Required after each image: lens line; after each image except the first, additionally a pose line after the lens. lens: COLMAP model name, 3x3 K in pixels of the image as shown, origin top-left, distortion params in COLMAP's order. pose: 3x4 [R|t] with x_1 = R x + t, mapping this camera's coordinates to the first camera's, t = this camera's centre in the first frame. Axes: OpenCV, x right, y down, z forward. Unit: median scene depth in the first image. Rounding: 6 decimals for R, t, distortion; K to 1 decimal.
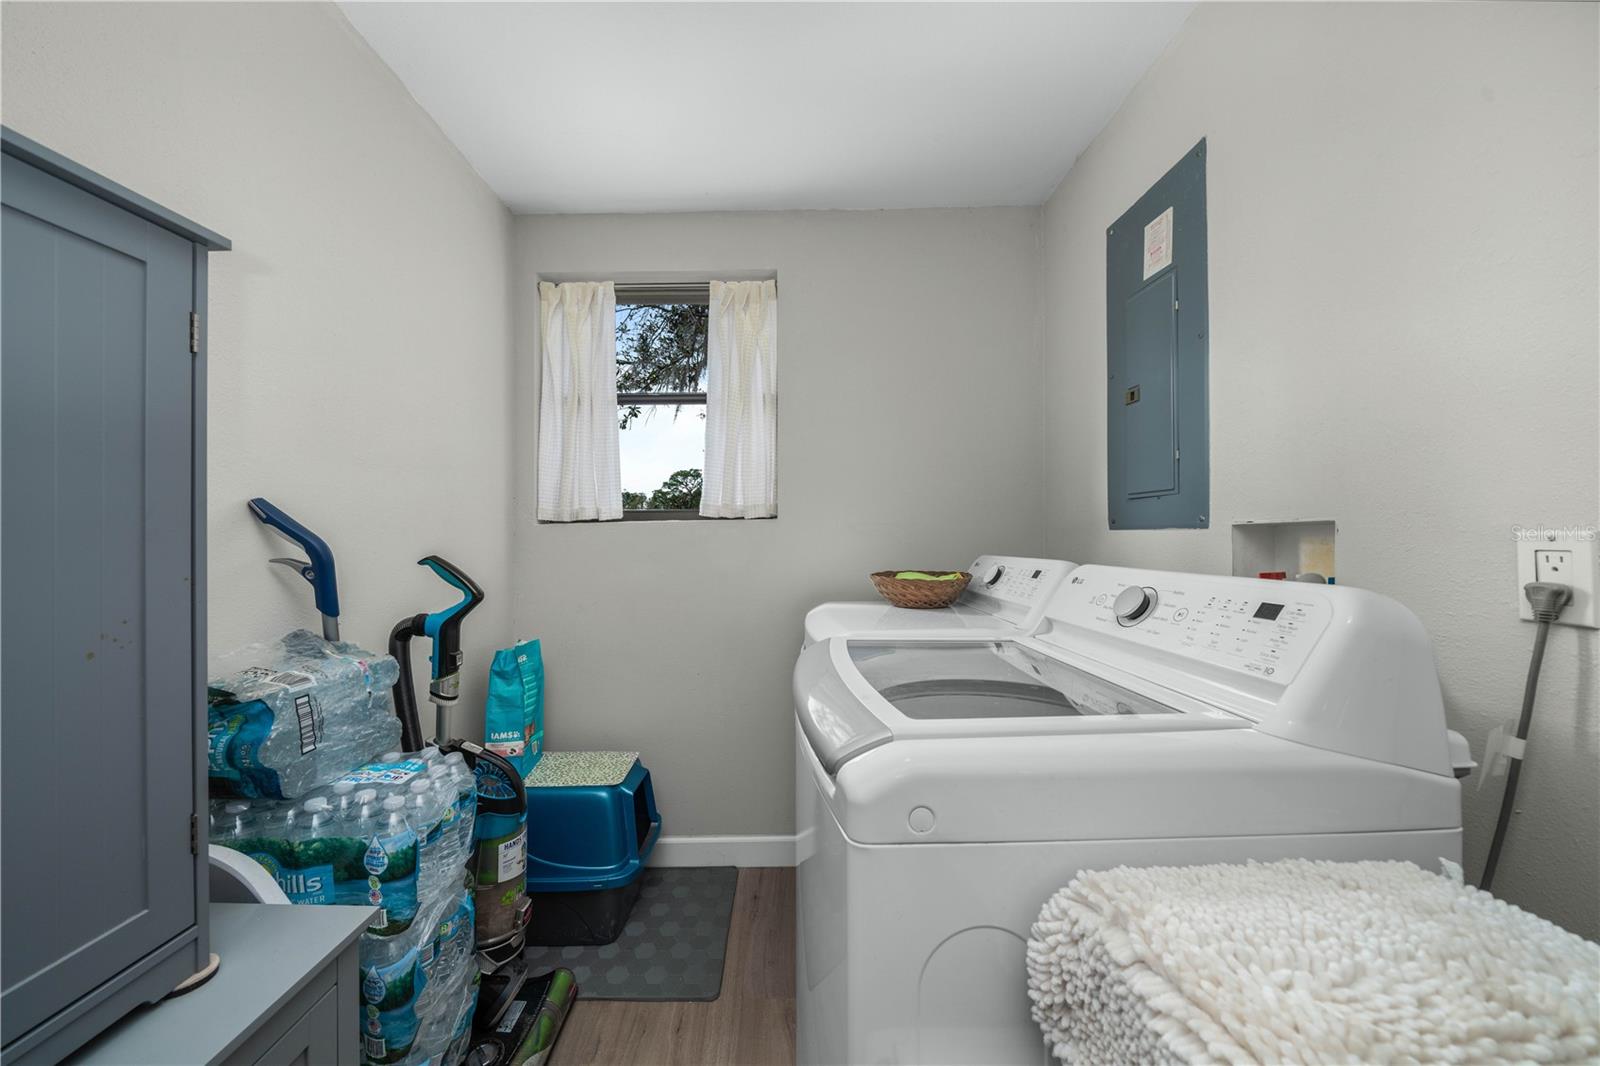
lens RADIAL K [[551.6, 0, 792.9], [0, 551.6, 535.4], [0, 0, 1]] dist [-0.007073, 0.000013]
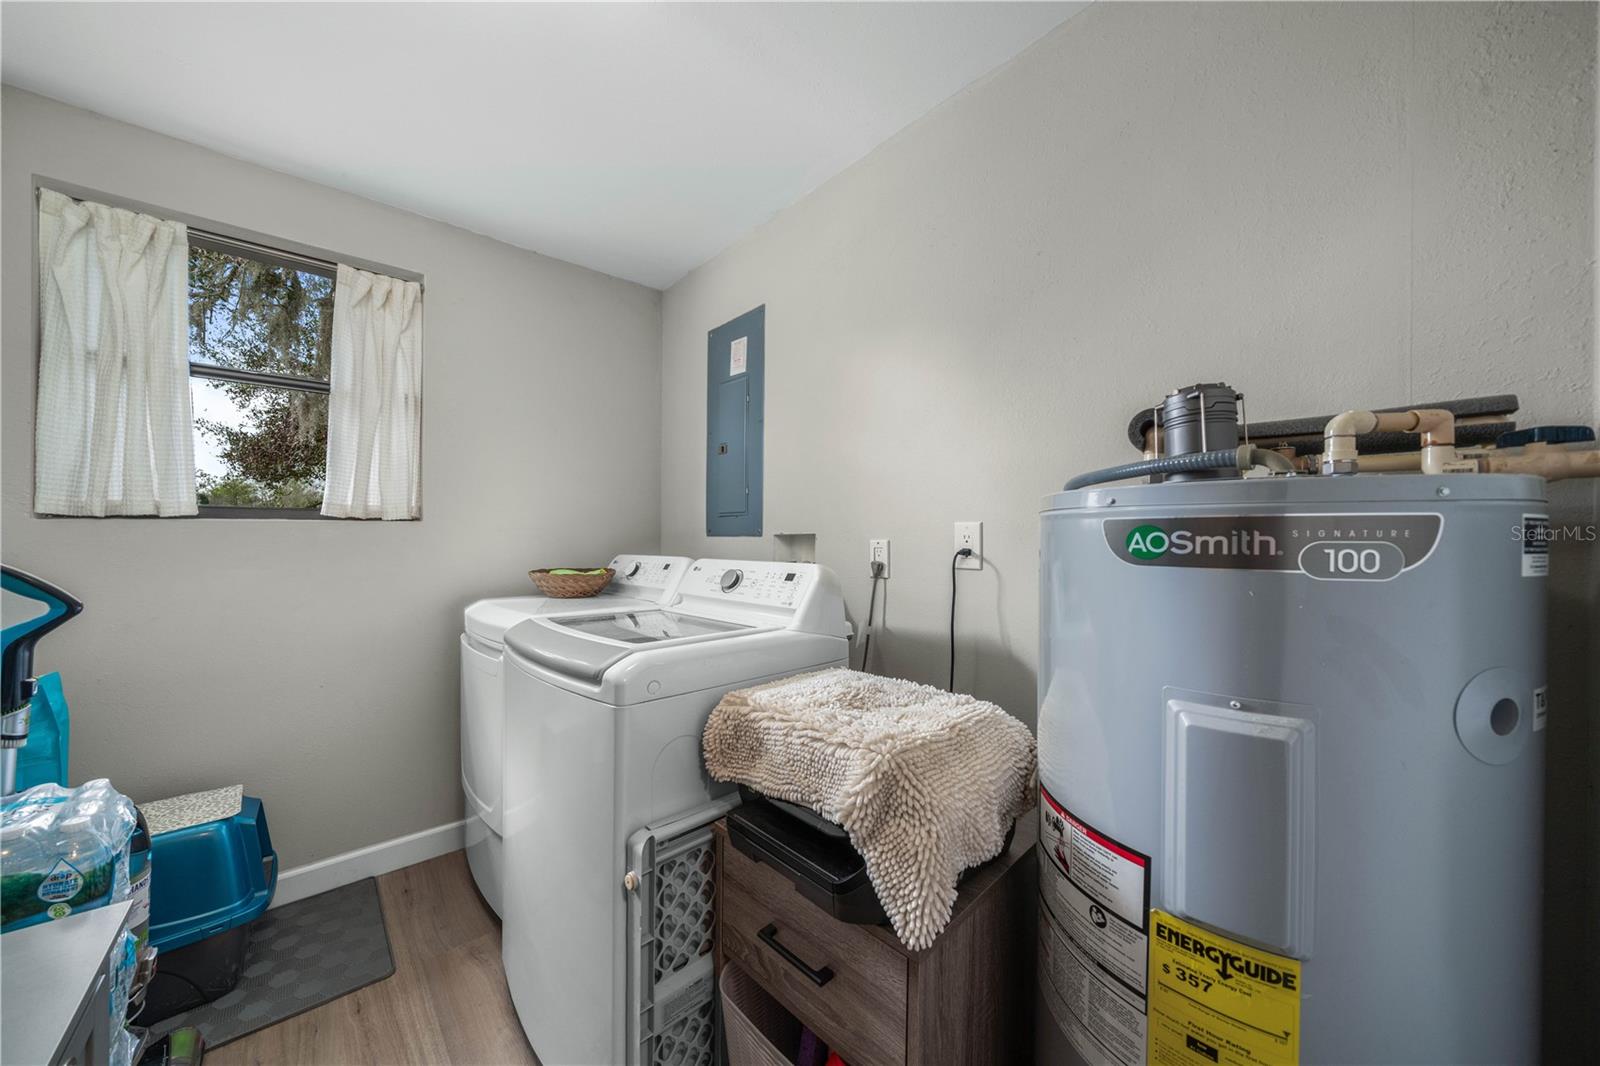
lens RADIAL K [[551.6, 0, 792.9], [0, 551.6, 535.4], [0, 0, 1]] dist [-0.007073, 0.000013]
pose [[0.748226, 0.013451, 0.663308, -0.260468], [-0.009684, 0.999909, -0.009353, -0.001263], [-0.663374, 0.000575, 0.748288, -0.289372]]
